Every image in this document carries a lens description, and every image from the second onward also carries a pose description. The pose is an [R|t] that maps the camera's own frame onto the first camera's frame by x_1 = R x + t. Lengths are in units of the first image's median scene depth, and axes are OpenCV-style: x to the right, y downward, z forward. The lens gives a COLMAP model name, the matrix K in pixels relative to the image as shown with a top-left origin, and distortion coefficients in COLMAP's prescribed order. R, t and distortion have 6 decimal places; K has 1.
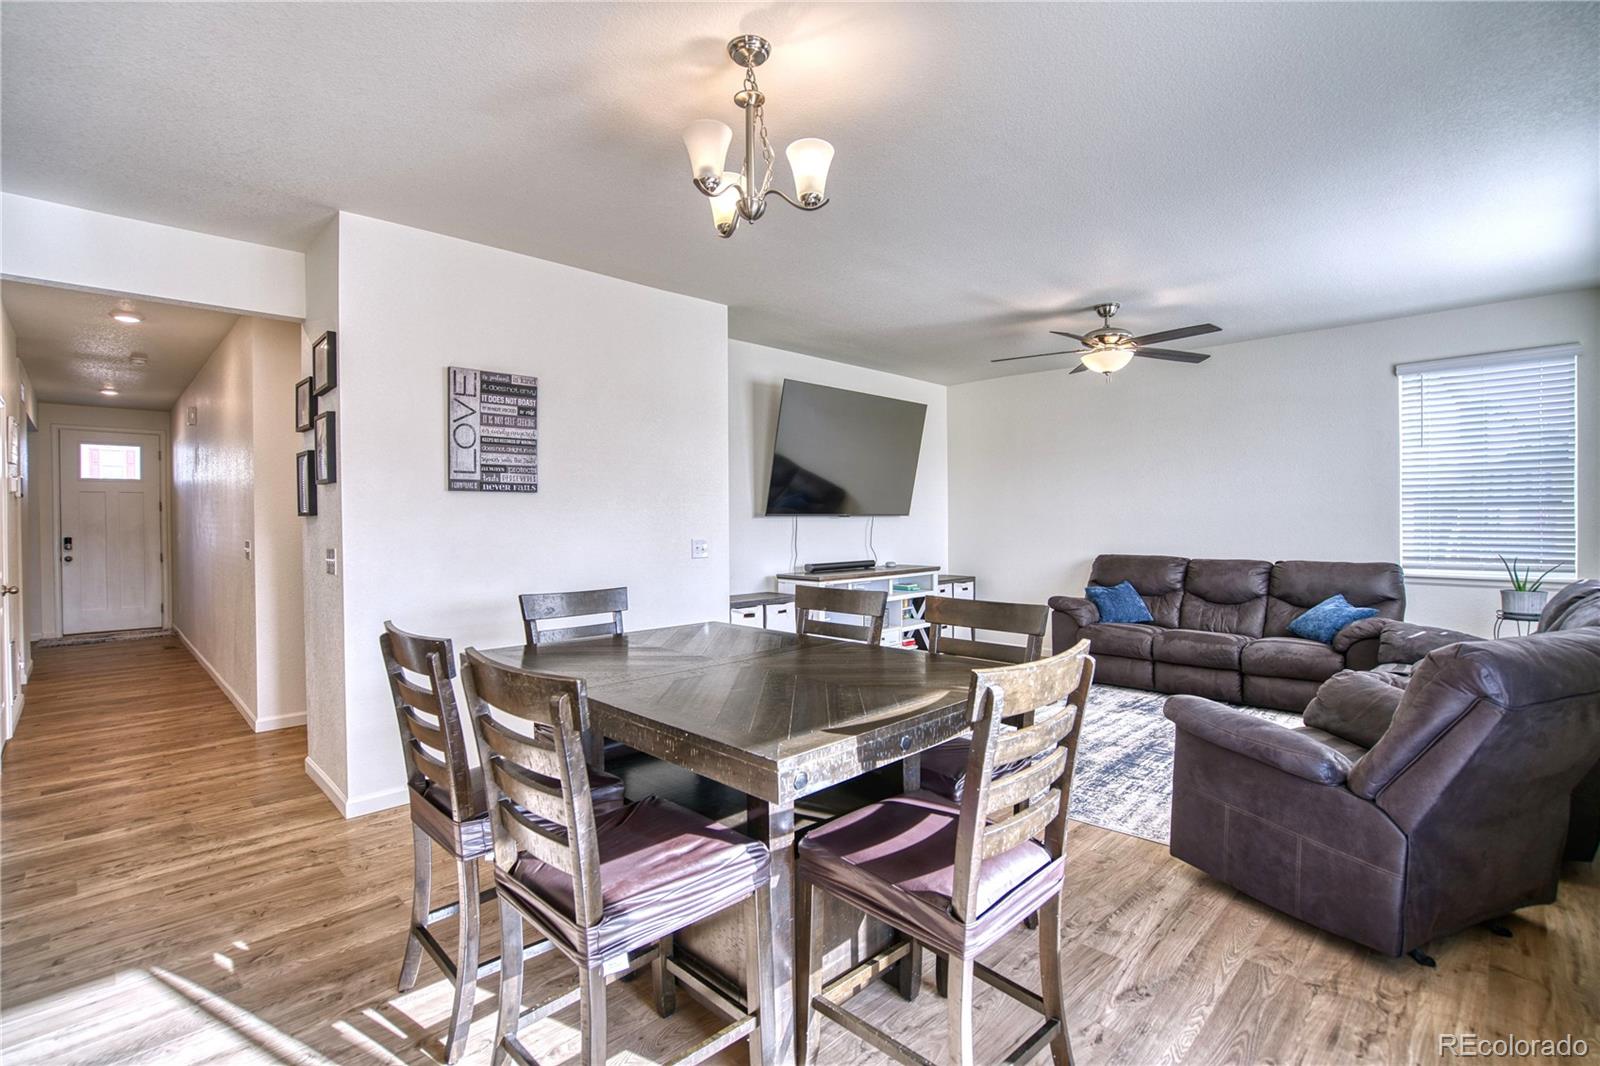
lens RADIAL K [[735.0, 0, 790.4], [0, 735.0, 523.9], [0, 0, 1]] dist [-0.048192, 0.013782]
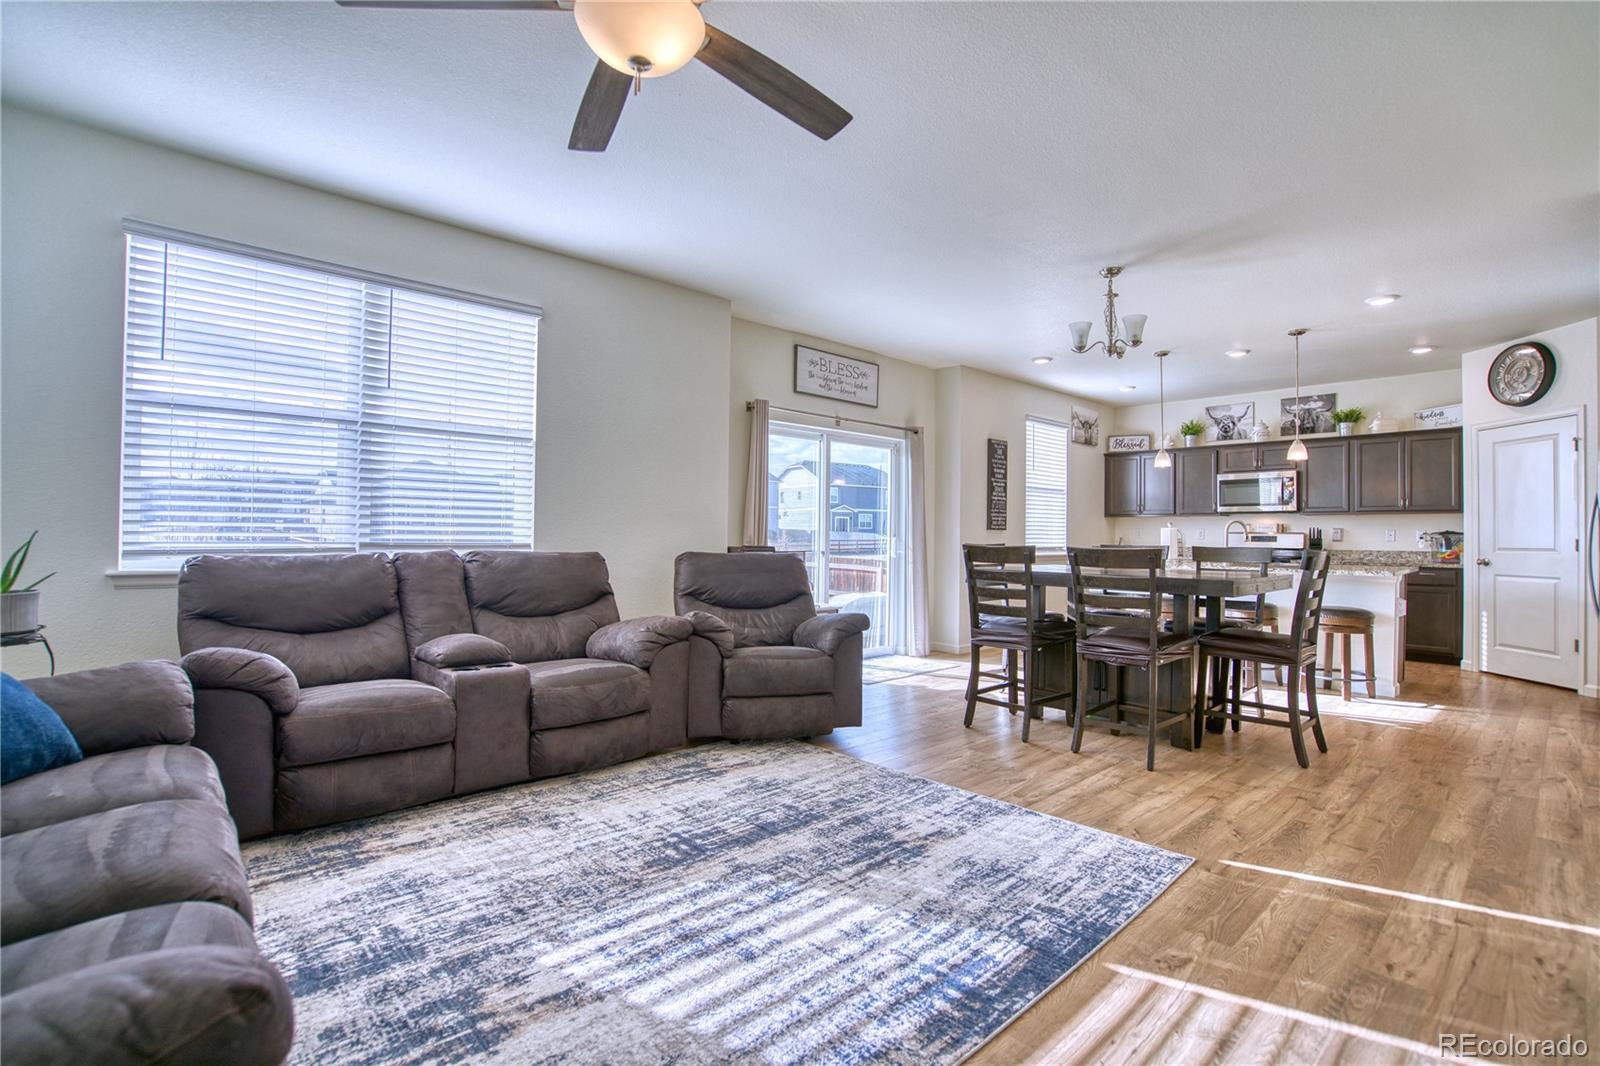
lens RADIAL K [[735.0, 0, 786.3], [0, 735.0, 522.0], [0, 0, 1]] dist [-0.048192, 0.013782]
pose [[-0.998860, -0.002510, 0.047674, 0.425184], [-0.003217, 0.999886, -0.014774, 0.050919], [-0.047631, -0.014910, -0.998754, 1.726399]]
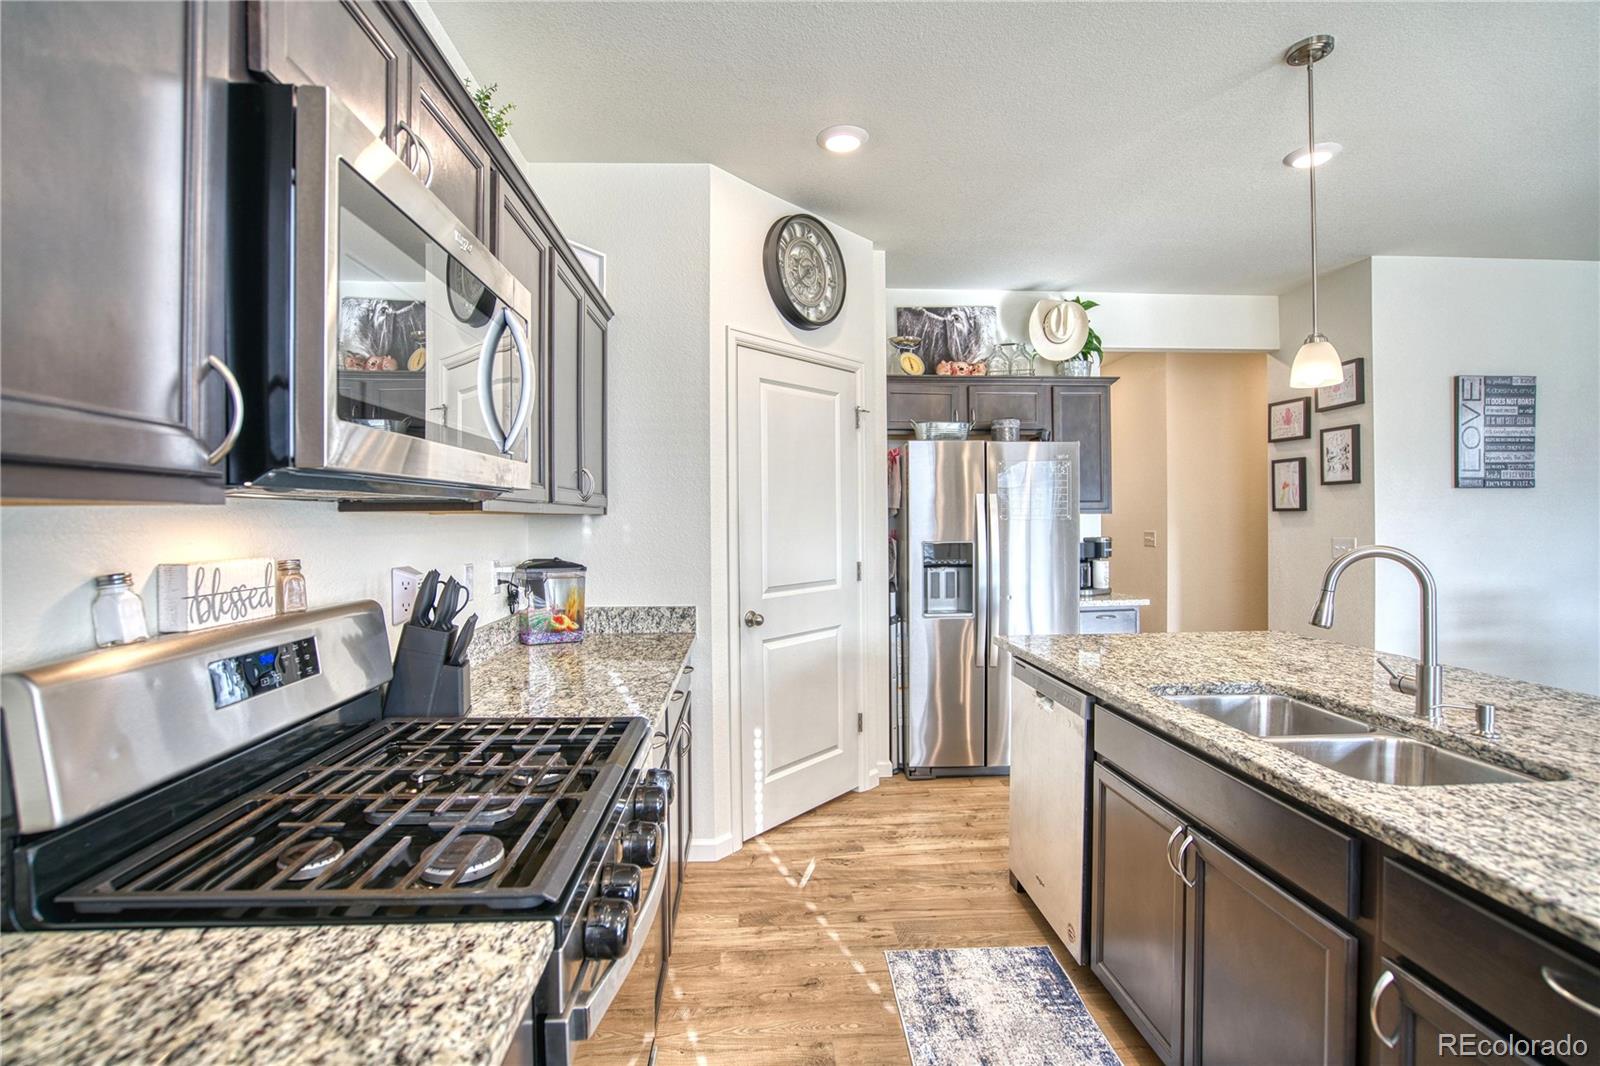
lens RADIAL K [[735.0, 0, 796.4], [0, 735.0, 530.4], [0, 0, 1]] dist [-0.048192, 0.013782]
pose [[0.748674, 0.012935, -0.662812, -0.465110], [-0.002129, 0.999851, 0.017109, 0.002550], [0.662935, -0.011398, 0.748591, -0.445752]]
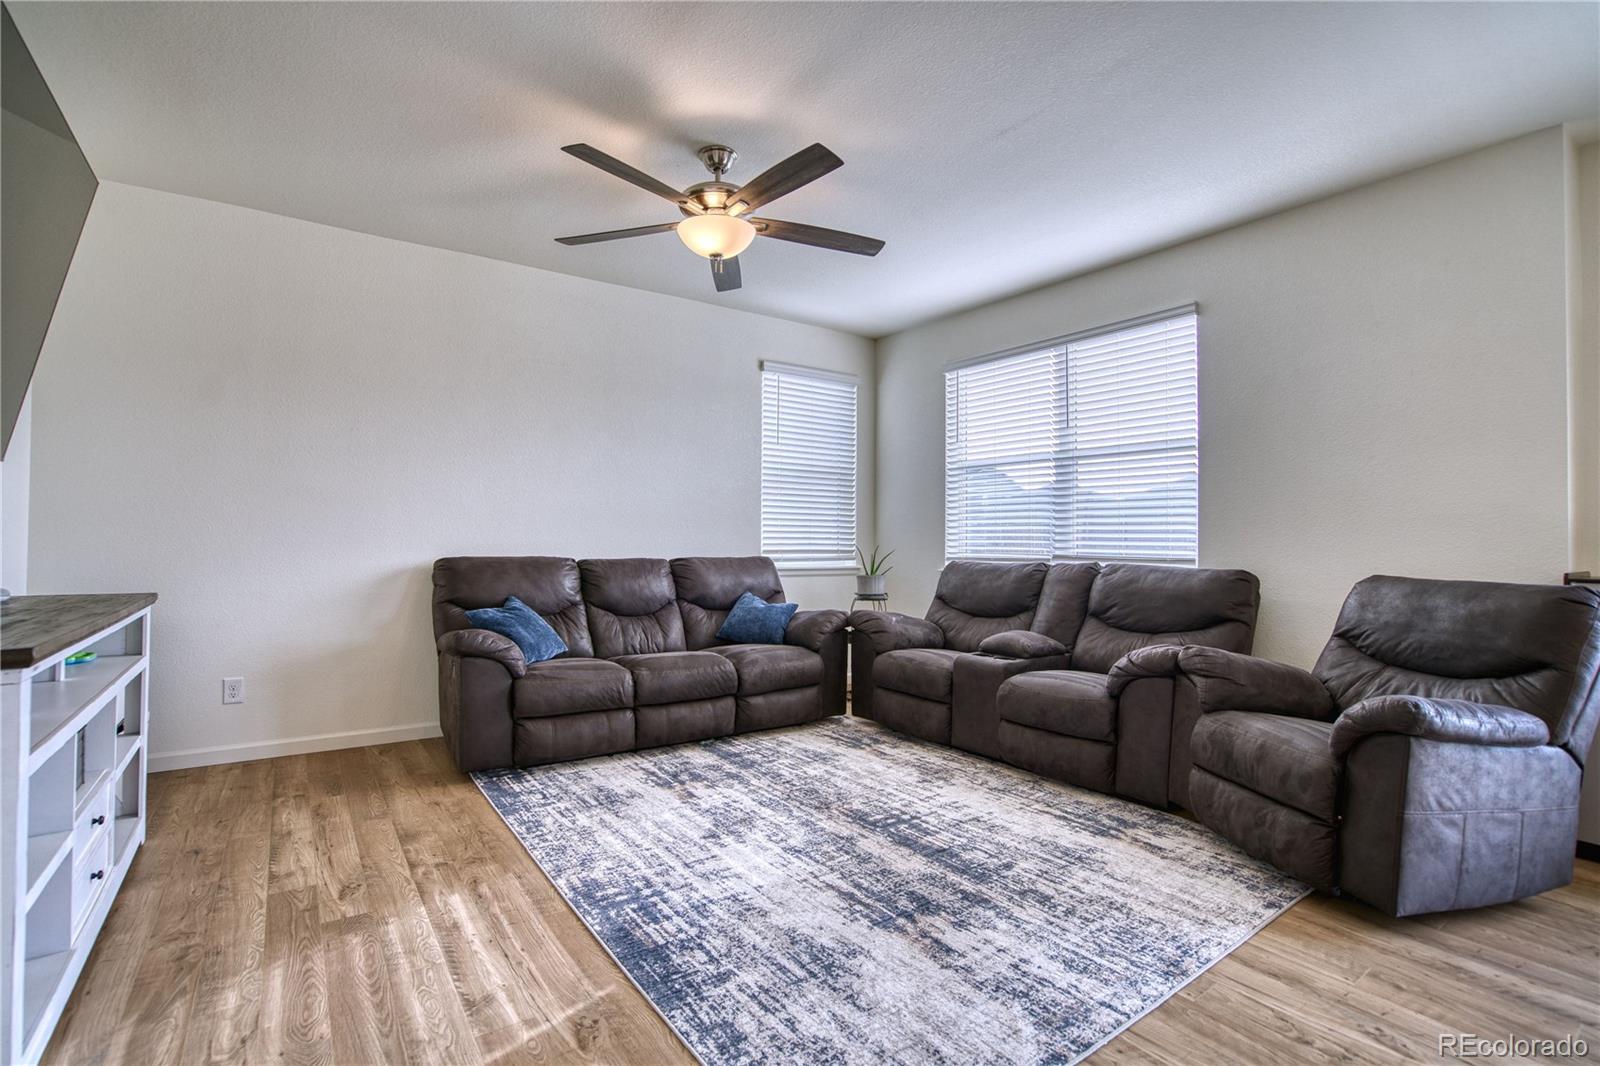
lens RADIAL K [[735.0, 0, 802.0], [0, 735.0, 528.3], [0, 0, 1]] dist [-0.048192, 0.013782]
pose [[0.156323, 0.028065, 0.987307, -0.213379], [-0.005165, 0.999606, -0.027597, 0.056947], [-0.987693, -0.000786, 0.156406, 1.040009]]
